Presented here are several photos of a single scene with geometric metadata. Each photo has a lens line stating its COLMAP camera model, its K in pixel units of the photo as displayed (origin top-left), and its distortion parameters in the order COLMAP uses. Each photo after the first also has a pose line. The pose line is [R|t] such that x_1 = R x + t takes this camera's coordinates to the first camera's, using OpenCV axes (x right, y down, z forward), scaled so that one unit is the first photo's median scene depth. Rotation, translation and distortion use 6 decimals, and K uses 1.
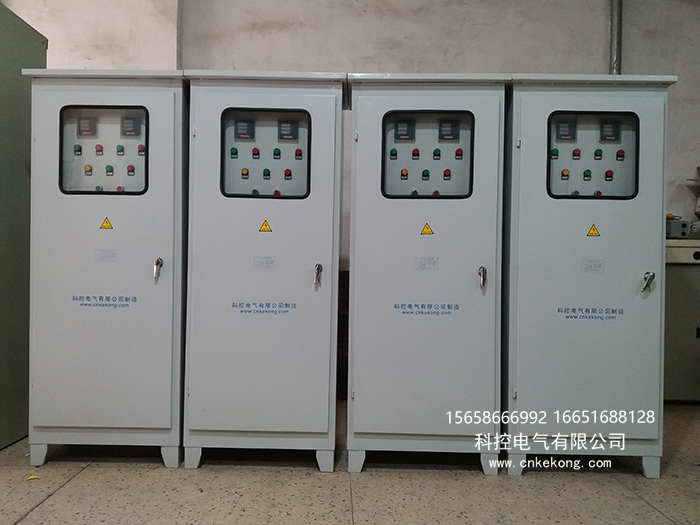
lens RADIAL K [[567.8, 0, 344.3], [0, 567.8, 265.3], [0, 0, 1]] dist [0.010990, -0.031345]
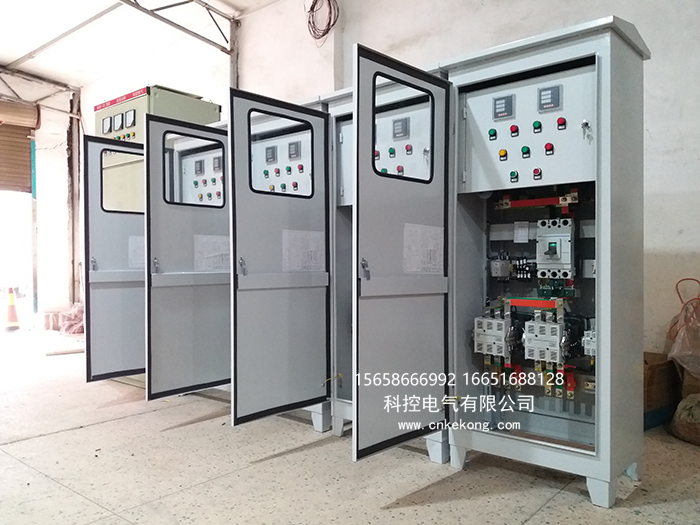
lens RADIAL K [[567.8, 0, 354.3], [0, 567.8, 262.9], [0, 0, 1]] dist [0.010990, -0.031345]
pose [[0.769002, -0.018617, -0.638976, 0.788318], [0.018948, 0.999800, -0.006326, 0.017771], [0.638966, -0.007243, 0.769201, 0.131001]]
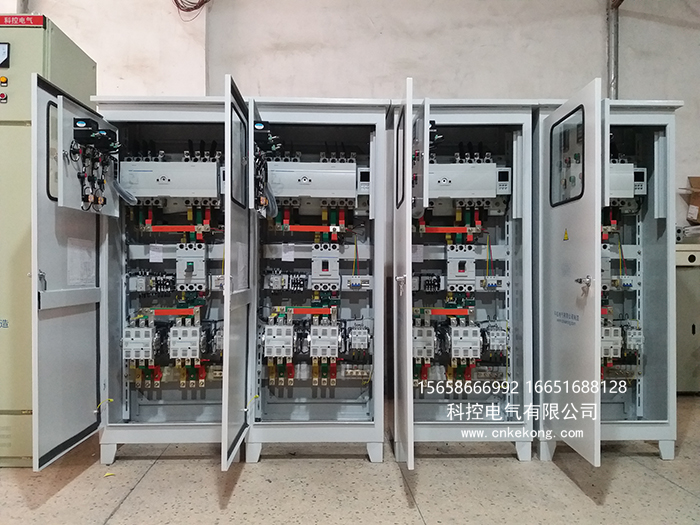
lens RADIAL K [[567.8, 0, 343.5], [0, 567.8, 265.2], [0, 0, 1]] dist [0.010990, -0.031345]
pose [[0.999162, -0.014045, 0.038440, -0.130423], [0.014339, 0.999870, -0.007381, -0.008576], [-0.038331, 0.007926, 0.999234, -0.092983]]
